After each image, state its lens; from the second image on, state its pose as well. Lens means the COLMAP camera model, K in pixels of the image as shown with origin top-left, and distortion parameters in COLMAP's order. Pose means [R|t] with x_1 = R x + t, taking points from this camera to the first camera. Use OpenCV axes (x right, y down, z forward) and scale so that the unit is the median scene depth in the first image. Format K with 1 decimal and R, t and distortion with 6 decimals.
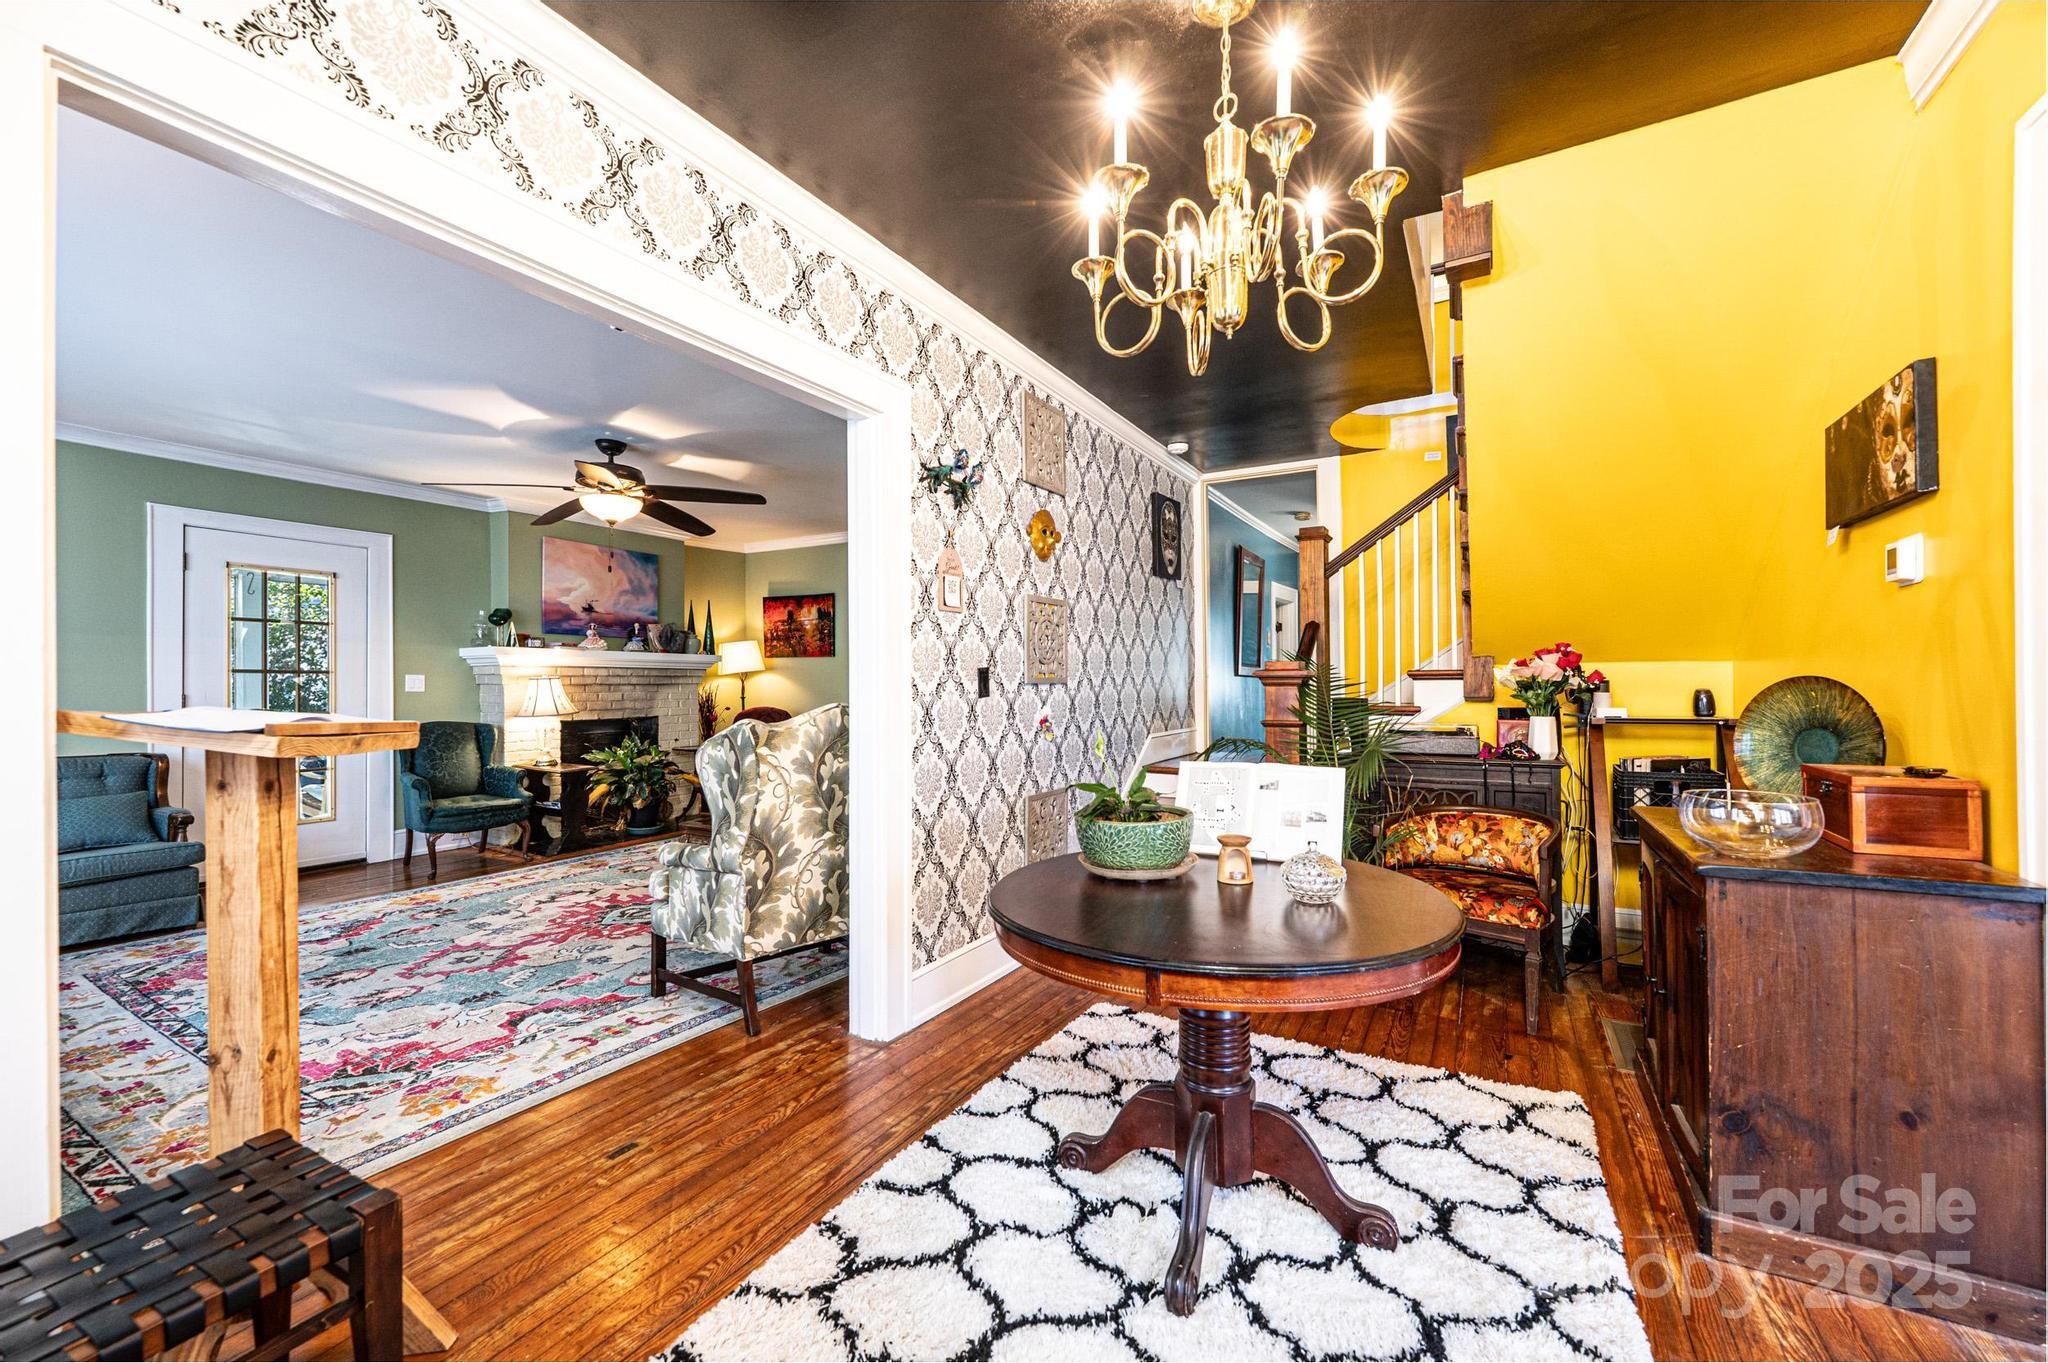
lens RADIAL K [[814.4, 0, 1025.5], [0, 814.4, 683.3], [0, 0, 1]] dist [-0.002371, 0.000632]
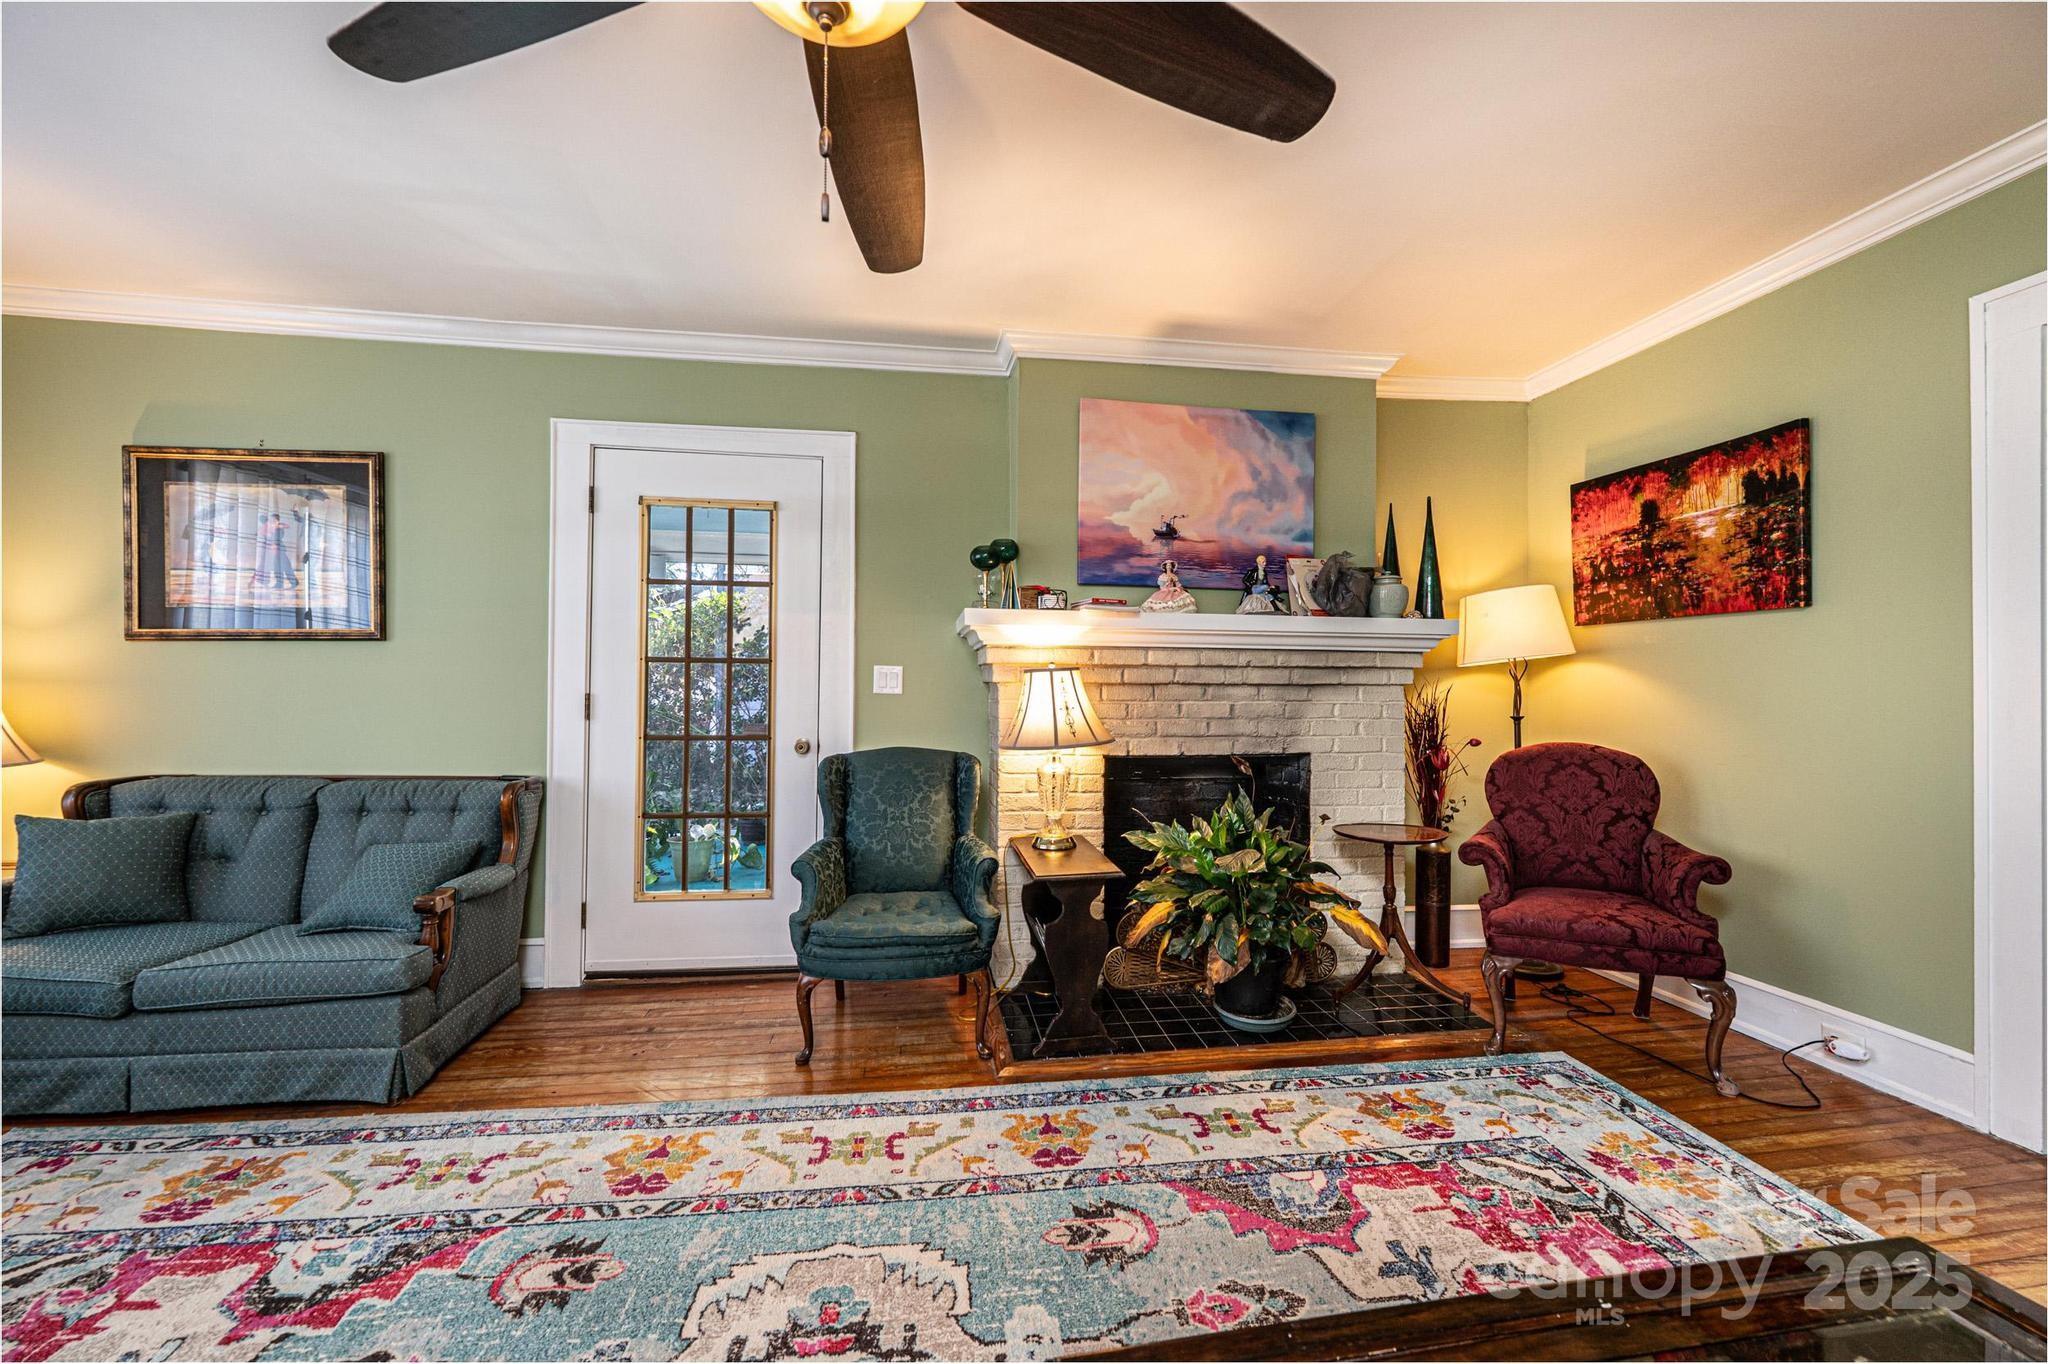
lens RADIAL K [[814.4, 0, 1021.8], [0, 814.4, 682.8], [0, 0, 1]] dist [-0.002371, 0.000632]
pose [[0.607159, 0.000718, -0.794580, -0.231704], [-0.008157, 0.999953, -0.005330, 0.004761], [0.794539, 0.009718, 0.607136, 0.752364]]
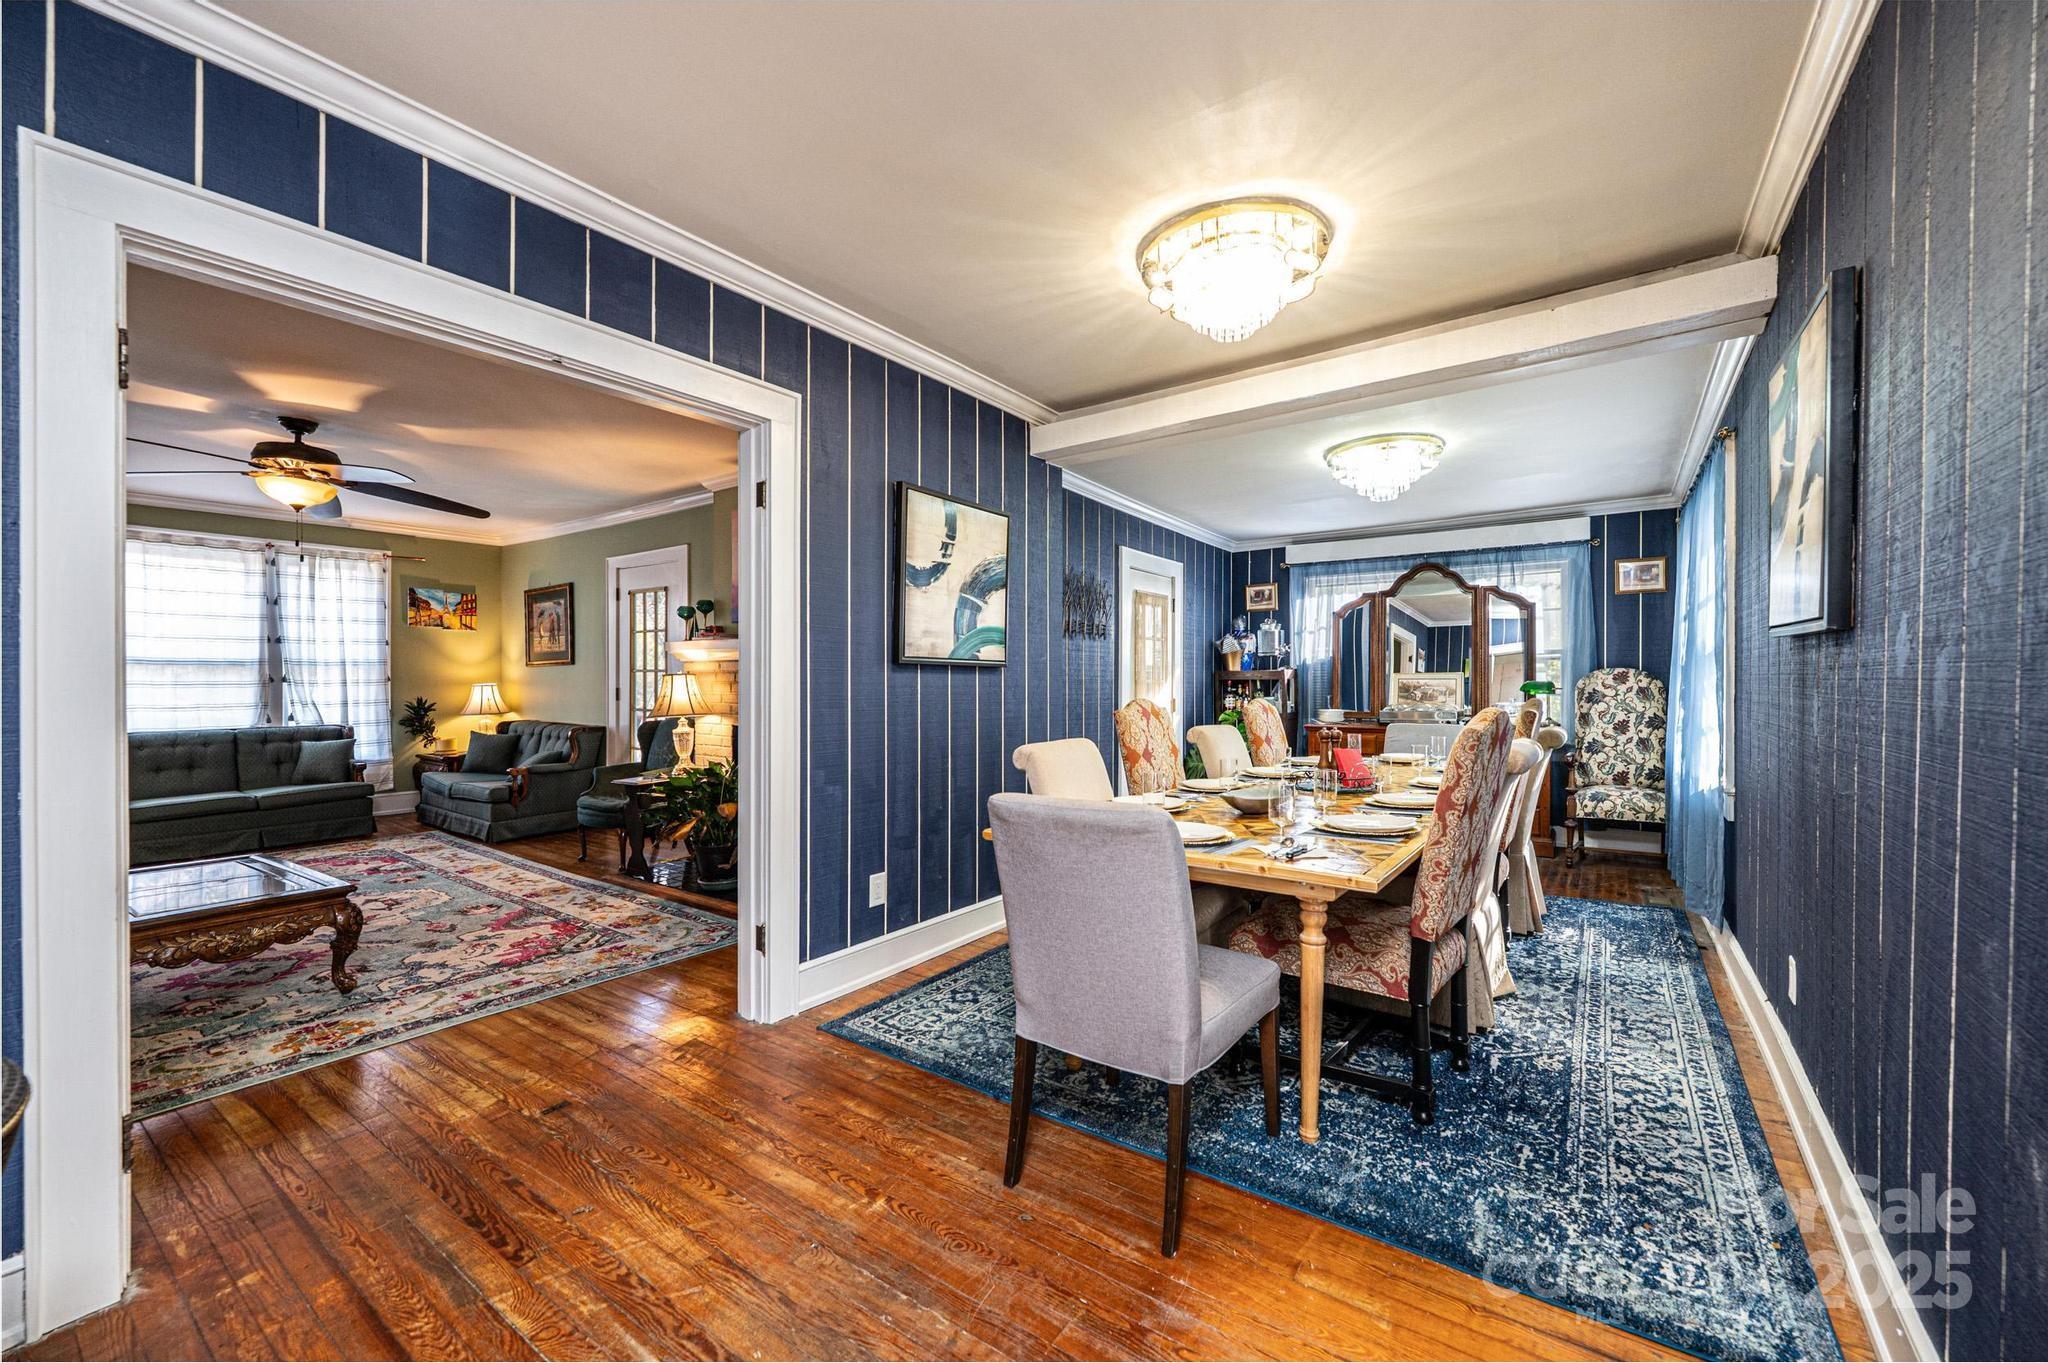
lens RADIAL K [[814.4, 0, 1024.0], [0, 814.4, 686.8], [0, 0, 1]] dist [-0.002371, 0.000632]
pose [[-0.100895, 0.013775, -0.994802, 0.269143], [0.000622, 0.999905, 0.013782, -0.006141], [0.994897, 0.000771, -0.100894, 1.596125]]
